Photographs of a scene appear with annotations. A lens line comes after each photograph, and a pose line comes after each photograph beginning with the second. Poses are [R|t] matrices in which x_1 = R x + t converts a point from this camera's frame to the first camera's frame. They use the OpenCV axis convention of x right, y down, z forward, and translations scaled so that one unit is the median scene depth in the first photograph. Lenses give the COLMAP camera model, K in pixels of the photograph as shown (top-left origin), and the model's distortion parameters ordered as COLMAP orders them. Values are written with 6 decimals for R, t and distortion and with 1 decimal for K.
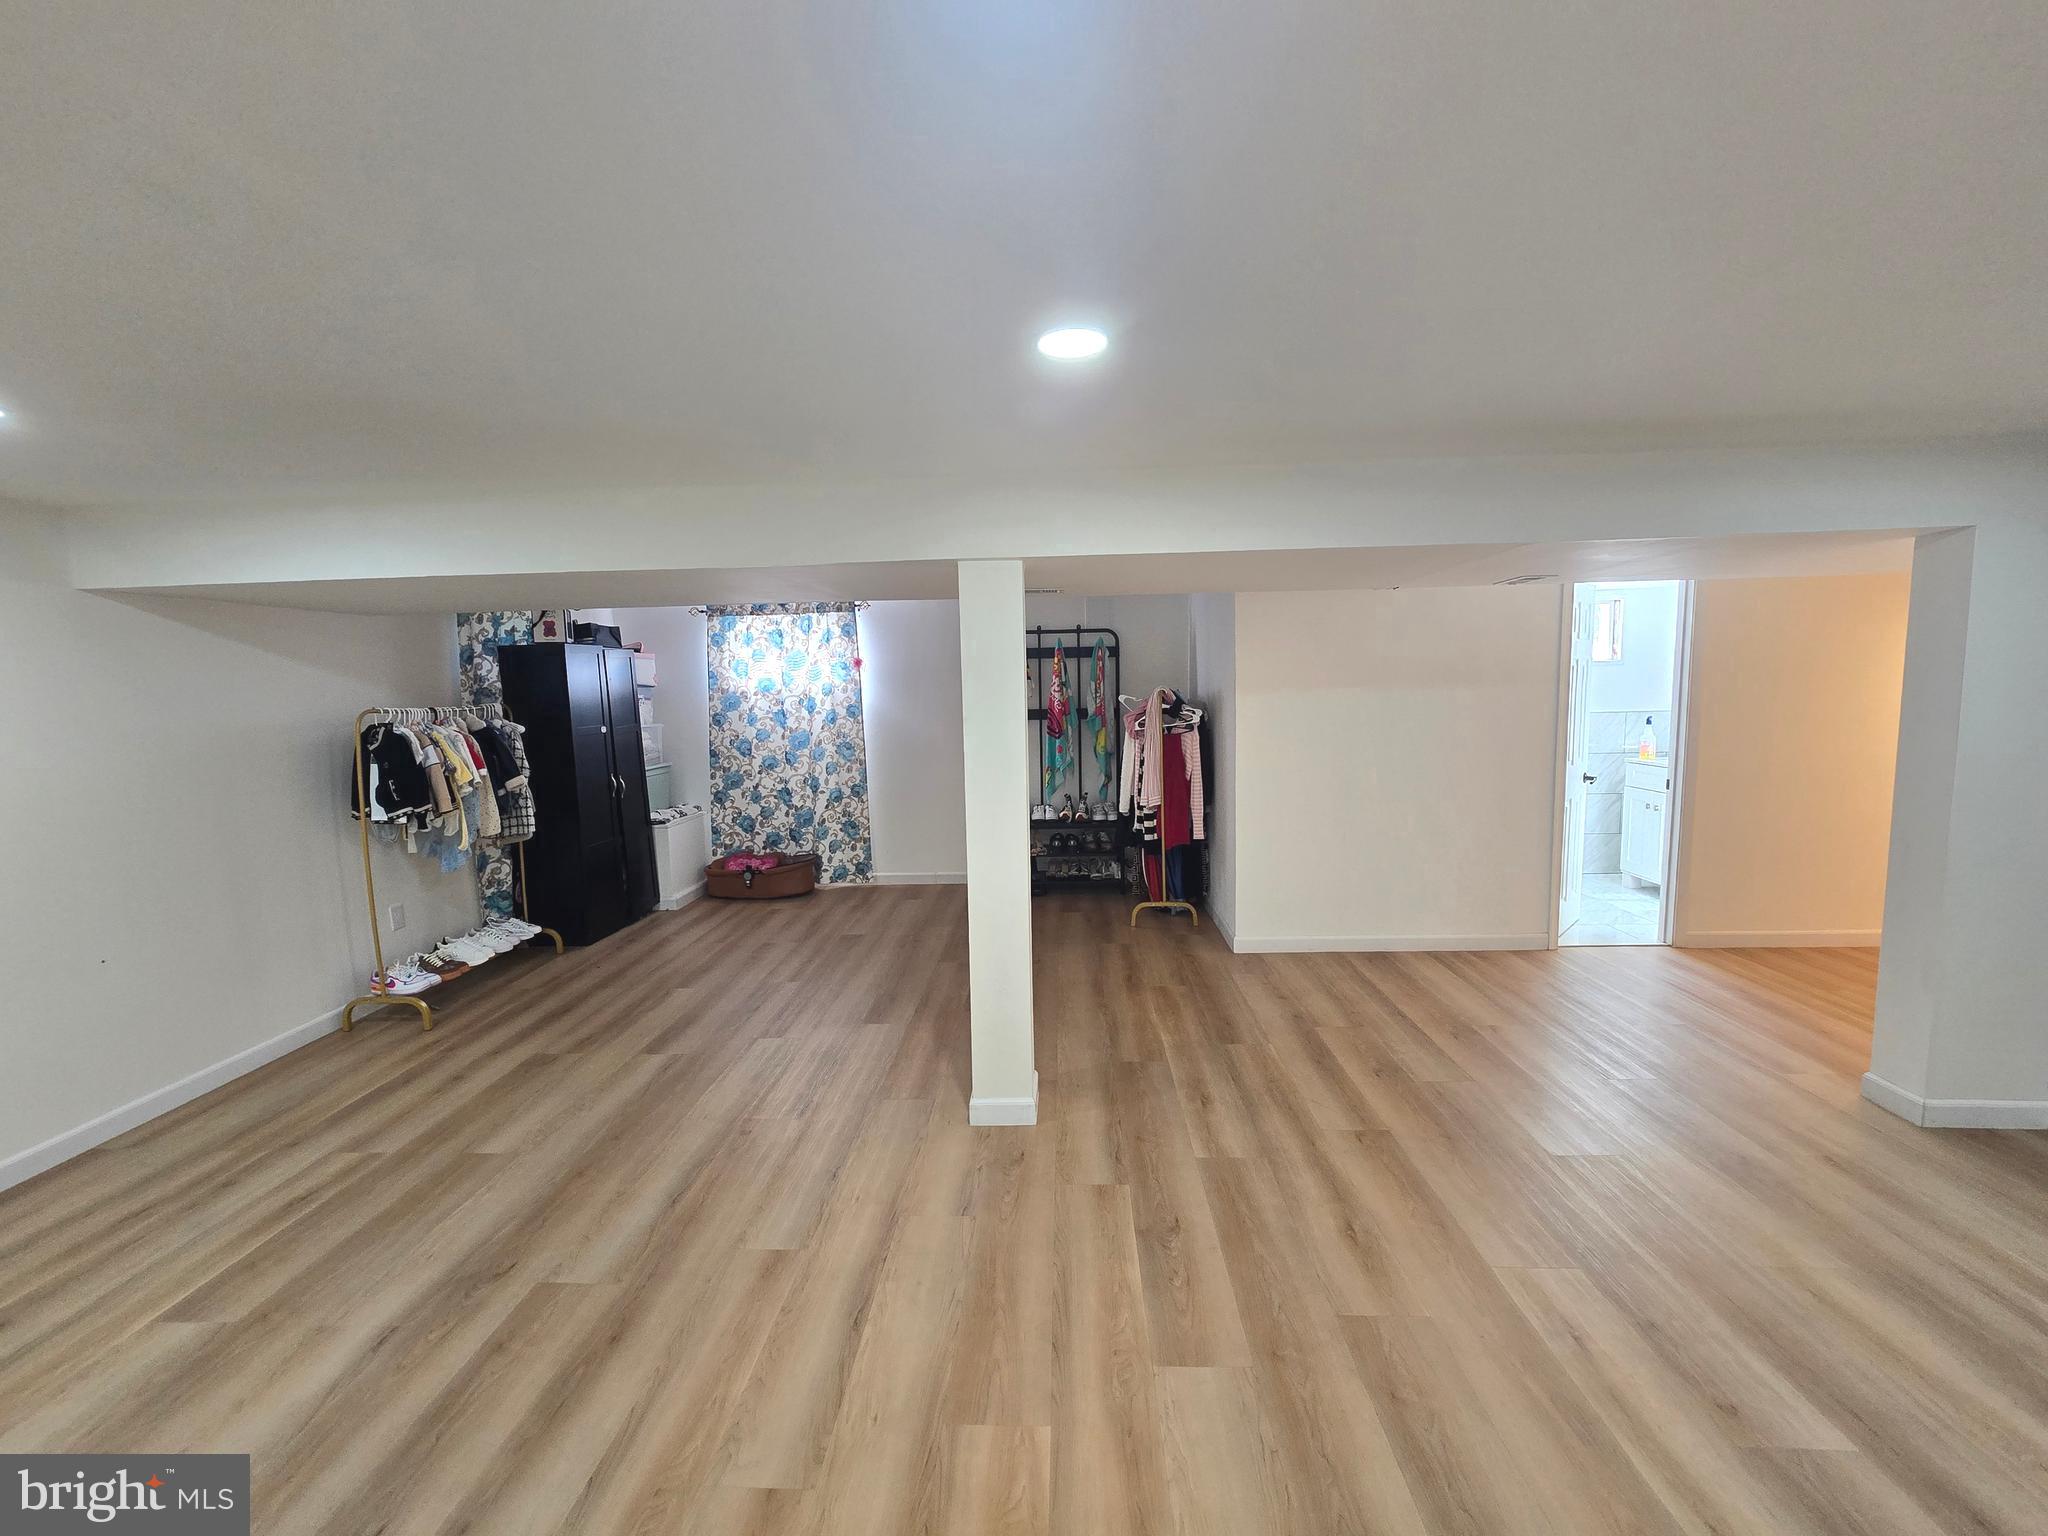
lens RADIAL K [[835.9, 0, 1027.0], [0, 835.9, 757.4], [0, 0, 1]] dist [-0.006981, 0.001220]
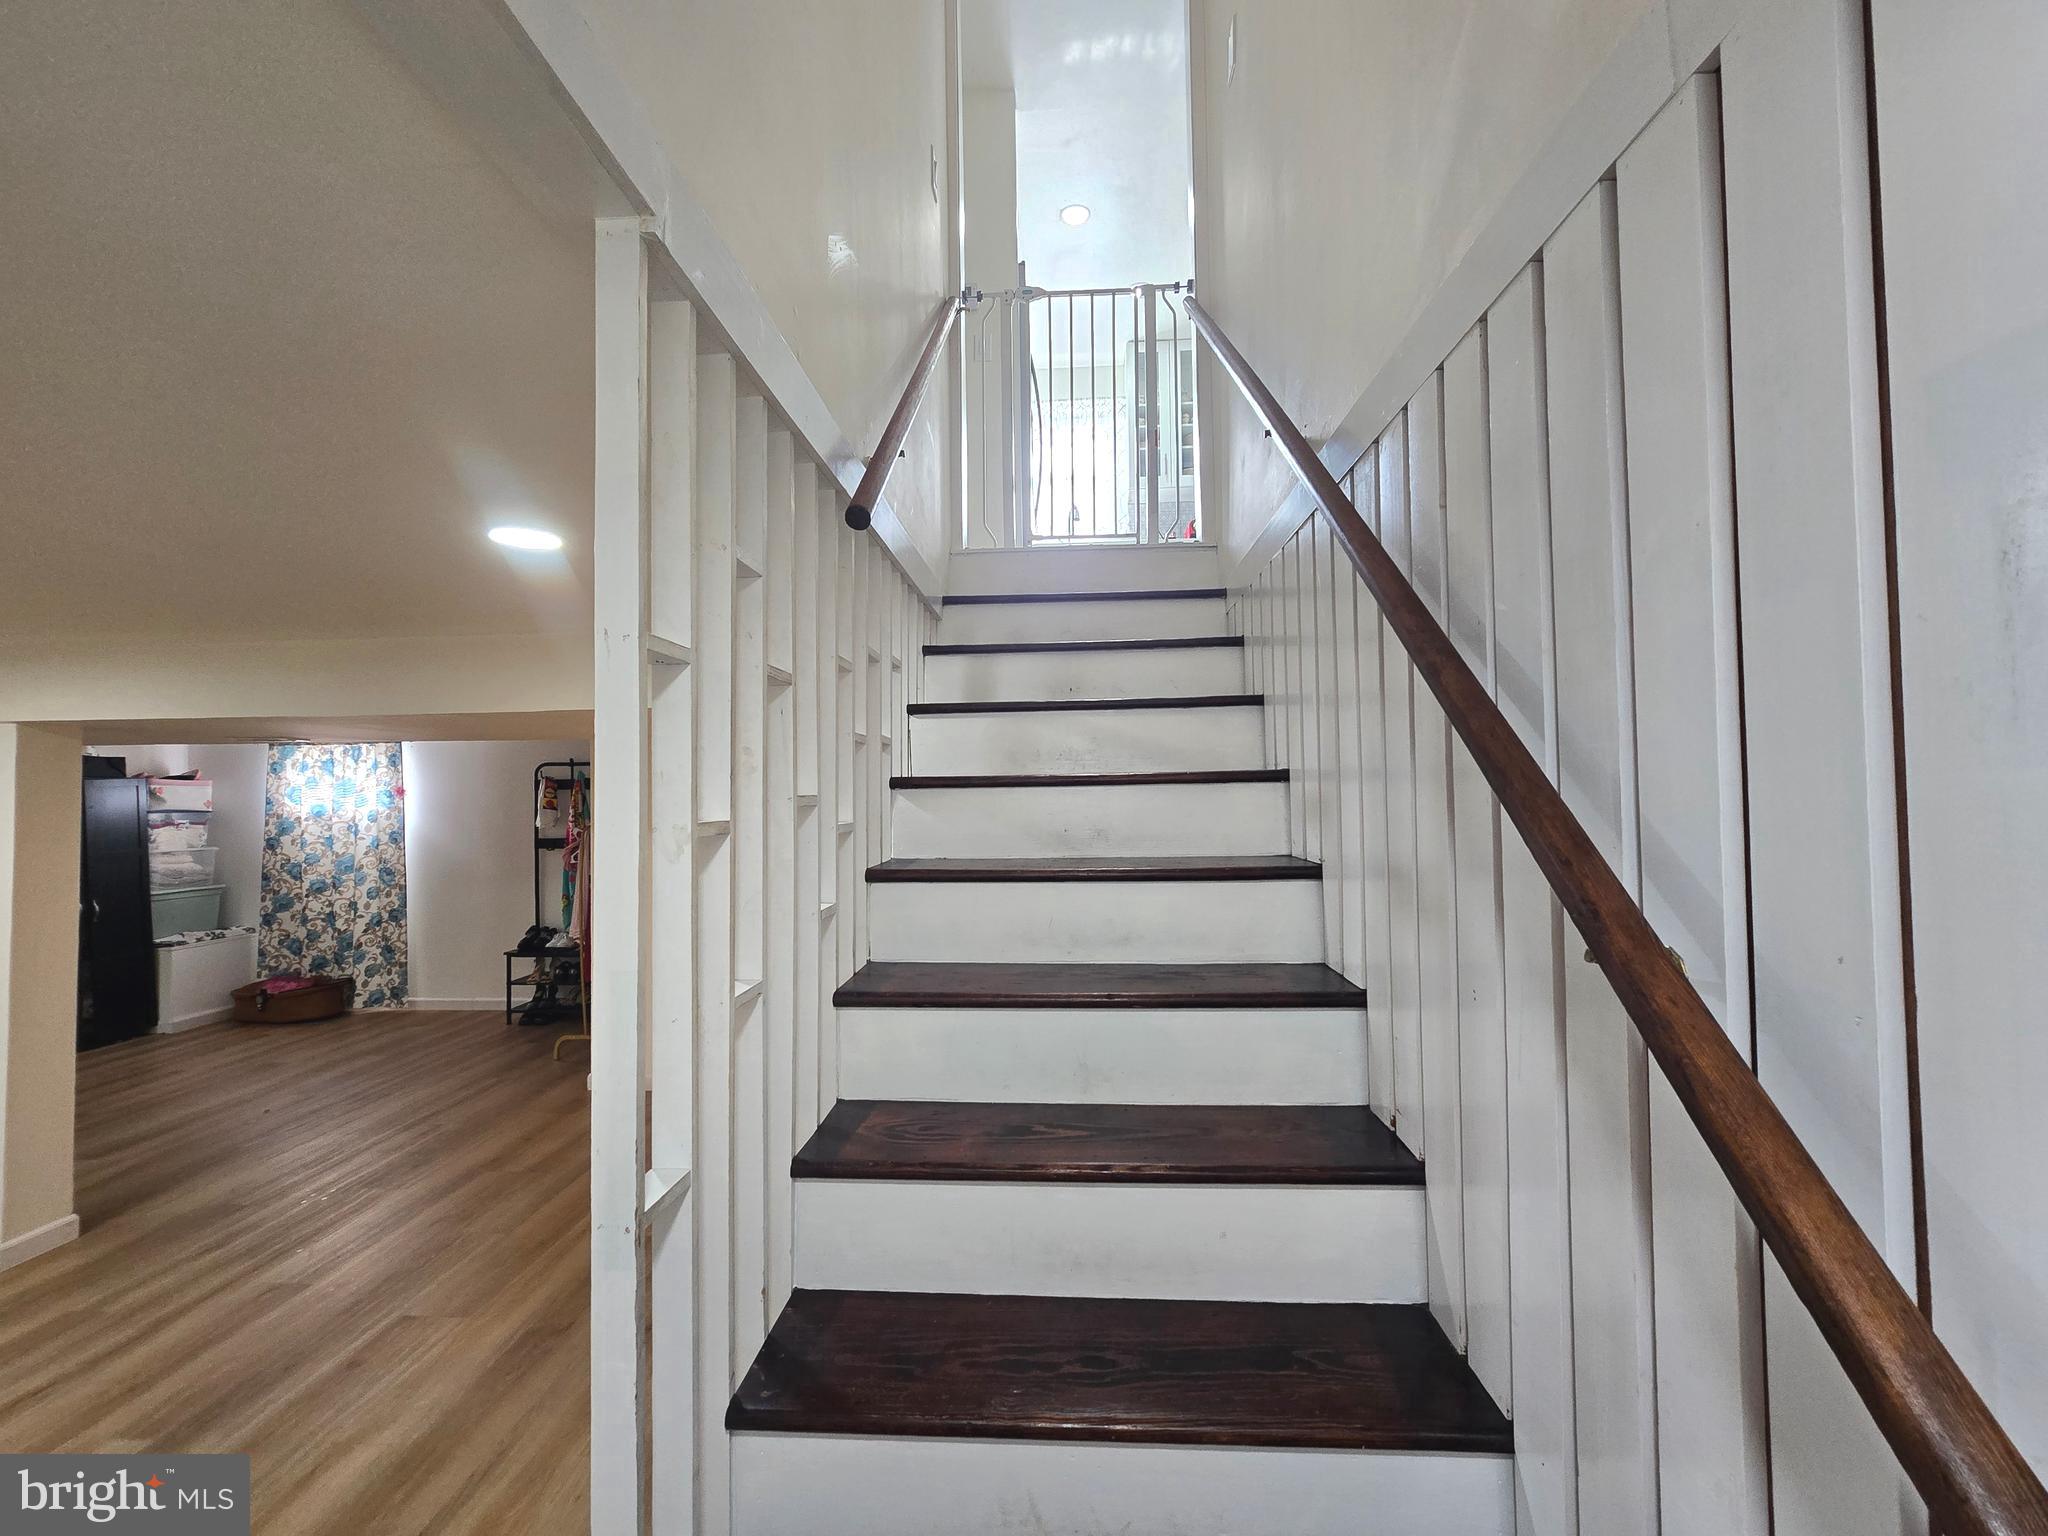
lens RADIAL K [[835.9, 0, 1020.6], [0, 835.9, 772.2], [0, 0, 1]] dist [-0.006981, 0.001220]
pose [[0.999761, 0.010354, -0.019271, 0.578049], [-0.012435, 0.993717, -0.111229, -0.030353], [0.017999, 0.111442, 0.993608, -0.018245]]
